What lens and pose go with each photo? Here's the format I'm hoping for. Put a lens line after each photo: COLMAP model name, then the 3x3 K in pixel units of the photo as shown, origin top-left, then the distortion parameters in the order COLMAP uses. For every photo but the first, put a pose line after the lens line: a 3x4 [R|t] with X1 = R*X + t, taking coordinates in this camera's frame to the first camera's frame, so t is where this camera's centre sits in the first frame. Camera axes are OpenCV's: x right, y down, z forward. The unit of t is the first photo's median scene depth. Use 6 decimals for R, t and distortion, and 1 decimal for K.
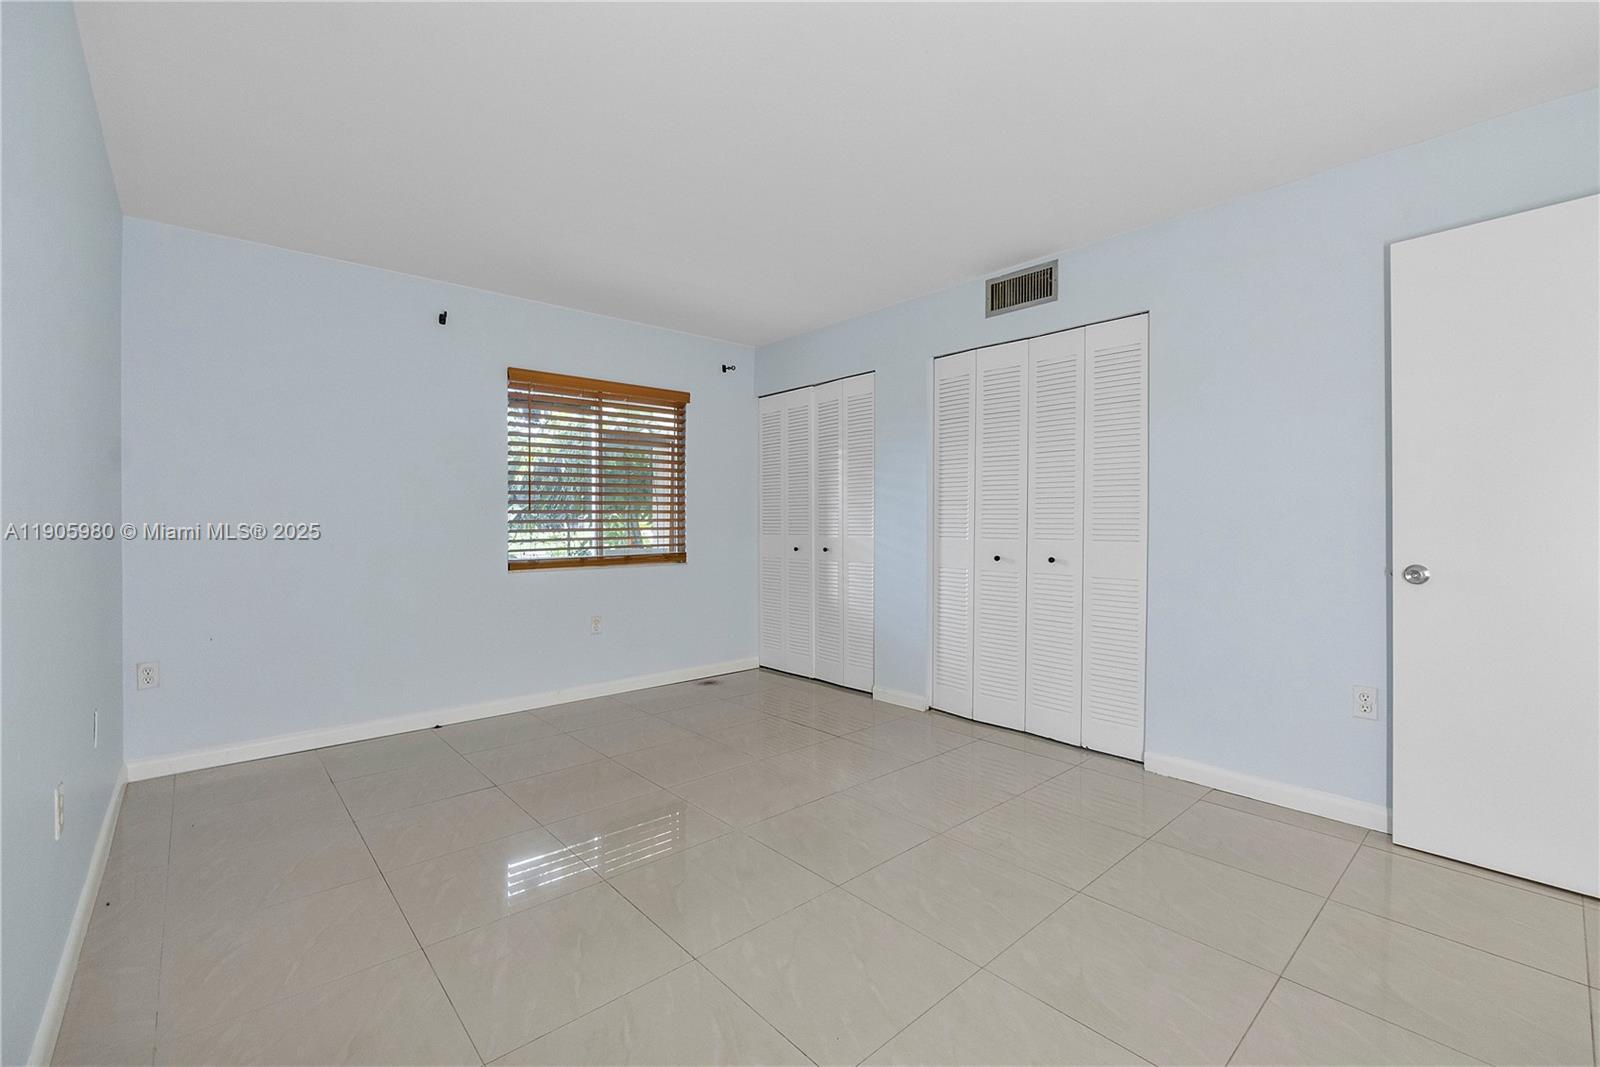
lens RADIAL K [[677.6, 0, 790.1], [0, 677.6, 530.2], [0, 0, 1]] dist [-0.001202, -0.000119]
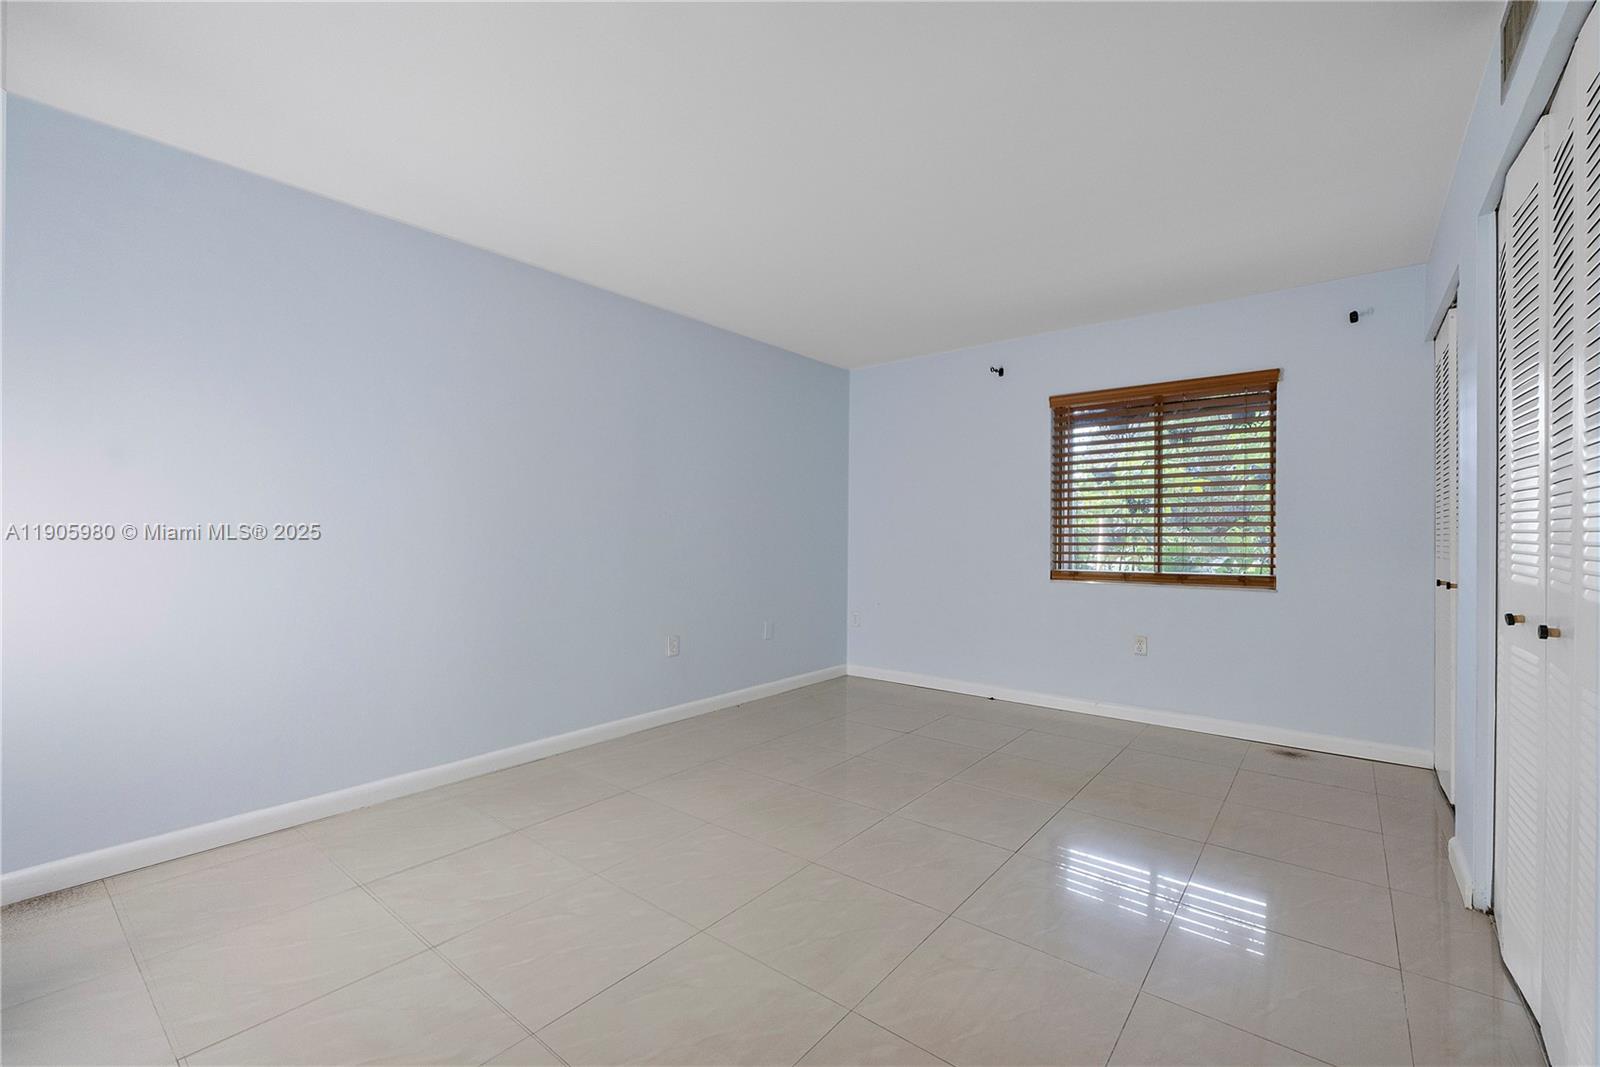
lens RADIAL K [[677.6, 0, 790.1], [0, 677.6, 530.2], [0, 0, 1]] dist [-0.001202, -0.000119]
pose [[0.162548, -0.001540, -0.986699, 0.530094], [-0.013264, 0.999905, -0.003746, -0.009423], [0.986611, 0.013696, 0.162512, 0.346365]]
